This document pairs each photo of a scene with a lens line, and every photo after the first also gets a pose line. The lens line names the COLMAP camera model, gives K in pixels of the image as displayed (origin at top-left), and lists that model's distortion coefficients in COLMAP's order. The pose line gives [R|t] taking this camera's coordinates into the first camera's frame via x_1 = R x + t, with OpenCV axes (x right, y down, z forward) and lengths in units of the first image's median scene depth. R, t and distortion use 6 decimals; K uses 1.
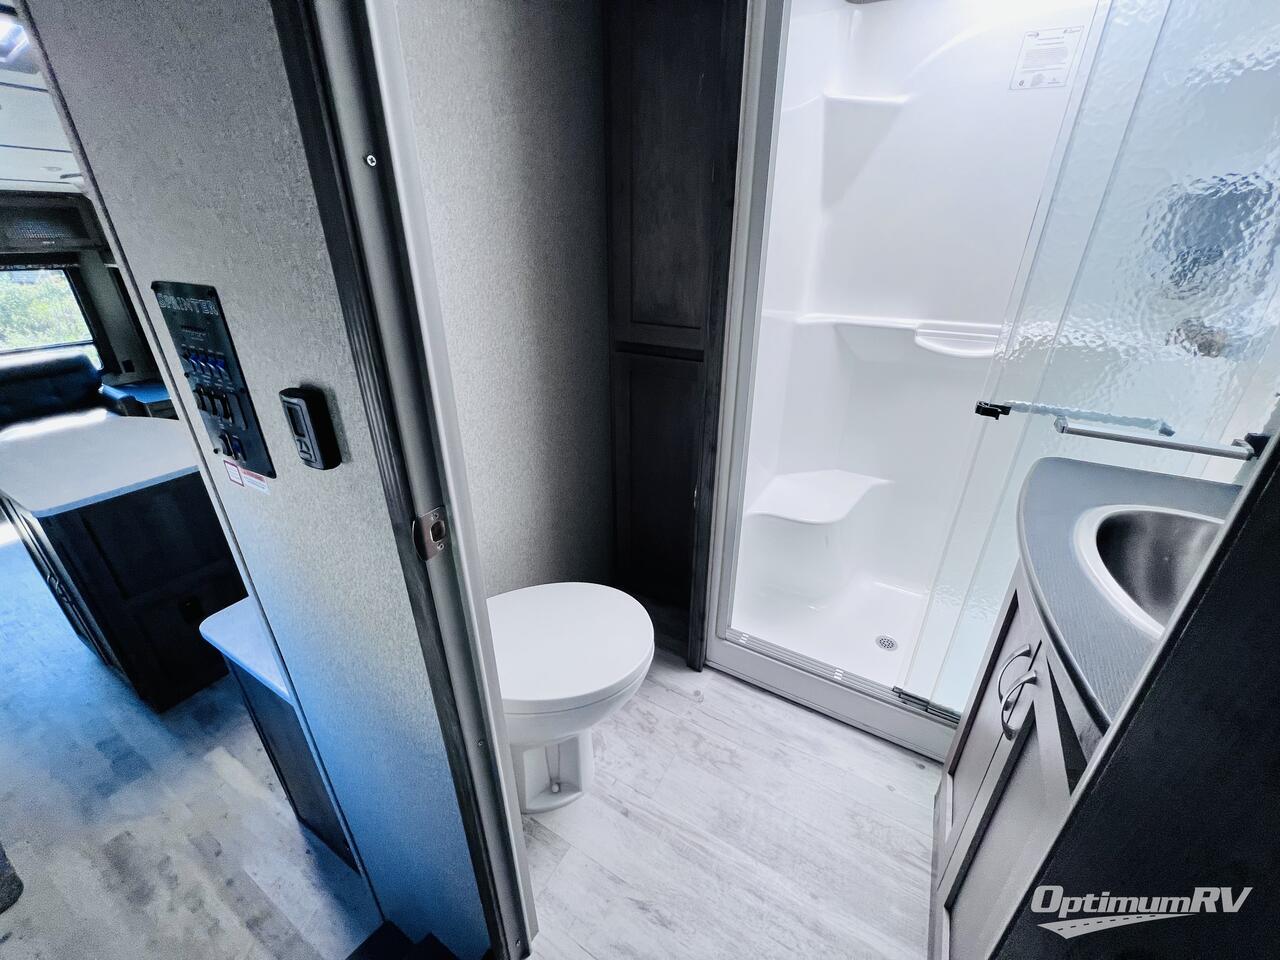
lens RADIAL K [[513.9, 0, 639.9], [0, 513.9, 476.6], [0, 0, 1]] dist [-0.001450, 0.000291]
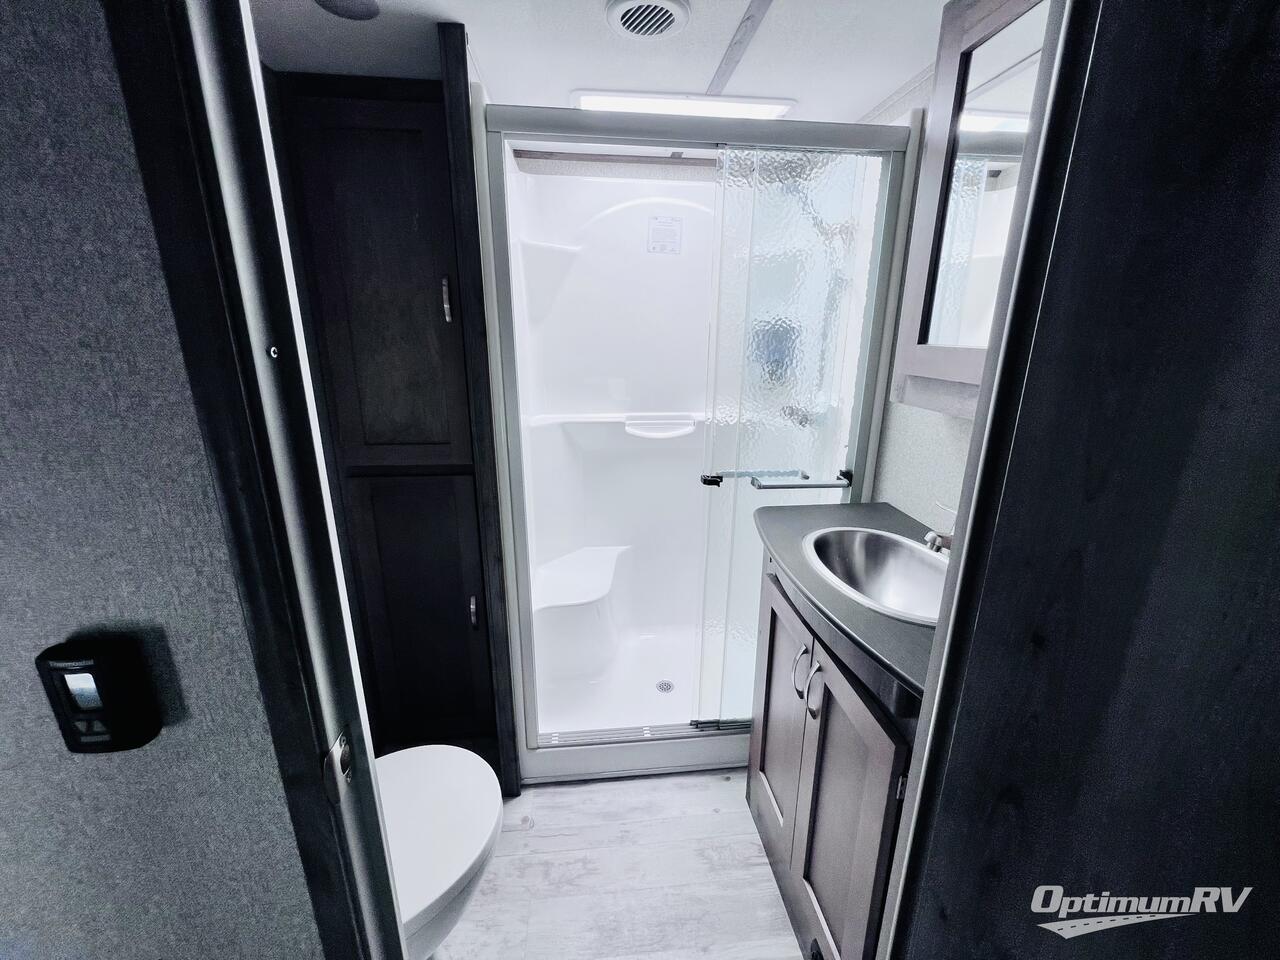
lens RADIAL K [[513.9, 0, 639.9], [0, 513.9, 476.6], [0, 0, 1]] dist [-0.001450, 0.000291]
pose [[0.806875, -0.159463, 0.568791, -0.186557], [0.246854, 0.965793, -0.079418, -0.065485], [-0.536670, 0.204489, 0.818639, 0.001952]]
